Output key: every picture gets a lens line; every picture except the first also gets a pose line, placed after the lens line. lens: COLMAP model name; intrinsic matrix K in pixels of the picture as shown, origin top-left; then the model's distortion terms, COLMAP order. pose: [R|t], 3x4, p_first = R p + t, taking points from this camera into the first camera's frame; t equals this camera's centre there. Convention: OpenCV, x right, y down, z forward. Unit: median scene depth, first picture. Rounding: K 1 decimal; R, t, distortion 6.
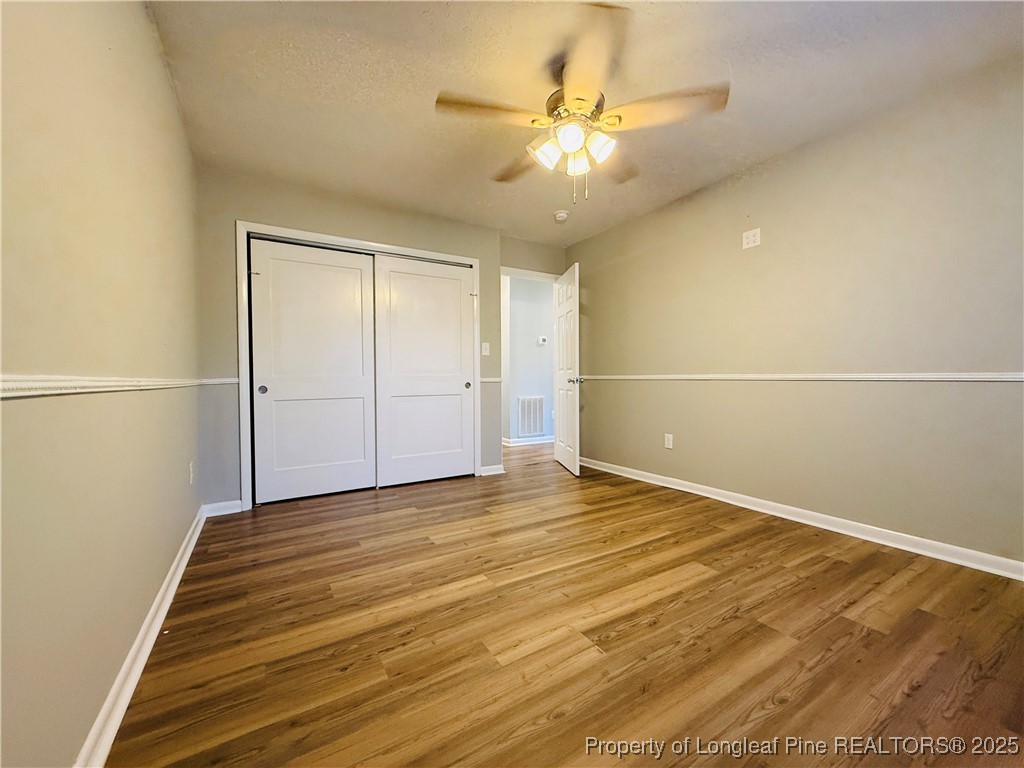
lens RADIAL K [[408.0, 0, 511.8], [0, 408.0, 386.3], [0, 0, 1]] dist [-0.009718, -0.000893]
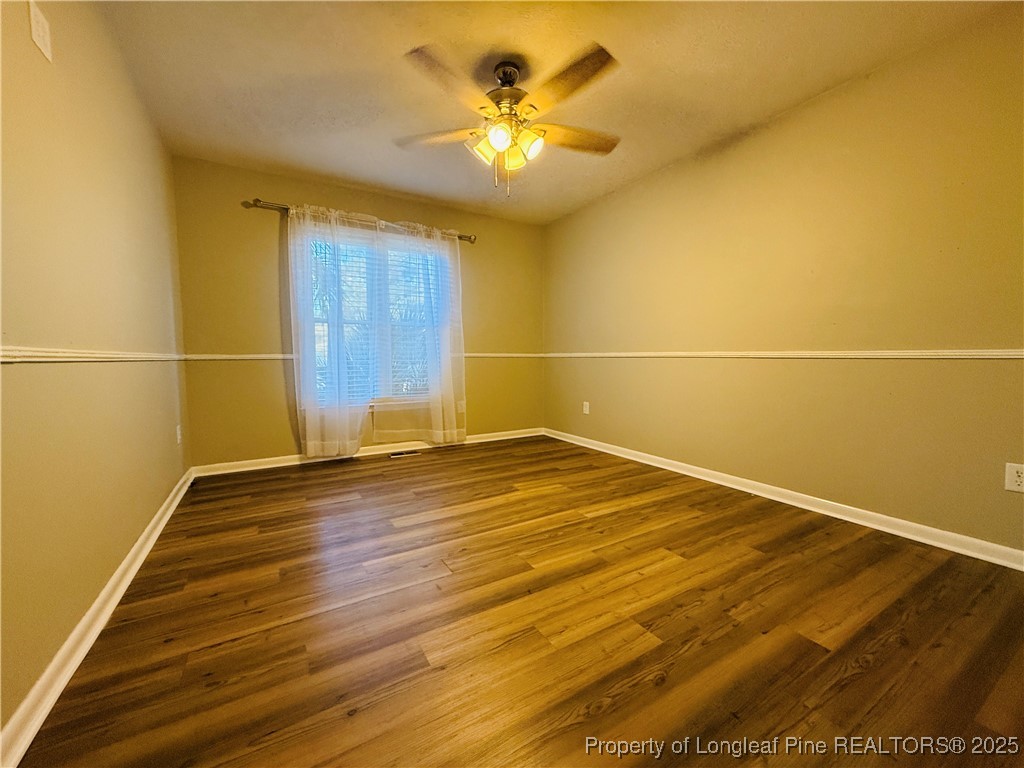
lens RADIAL K [[408.0, 0, 513.3], [0, 408.0, 381.3], [0, 0, 1]] dist [-0.009718, -0.000893]
pose [[-0.999896, 0.011489, 0.008695, 0.130637], [0.012184, 0.996335, 0.084665, -0.038419], [-0.007691, 0.084763, -0.996372, 2.057256]]
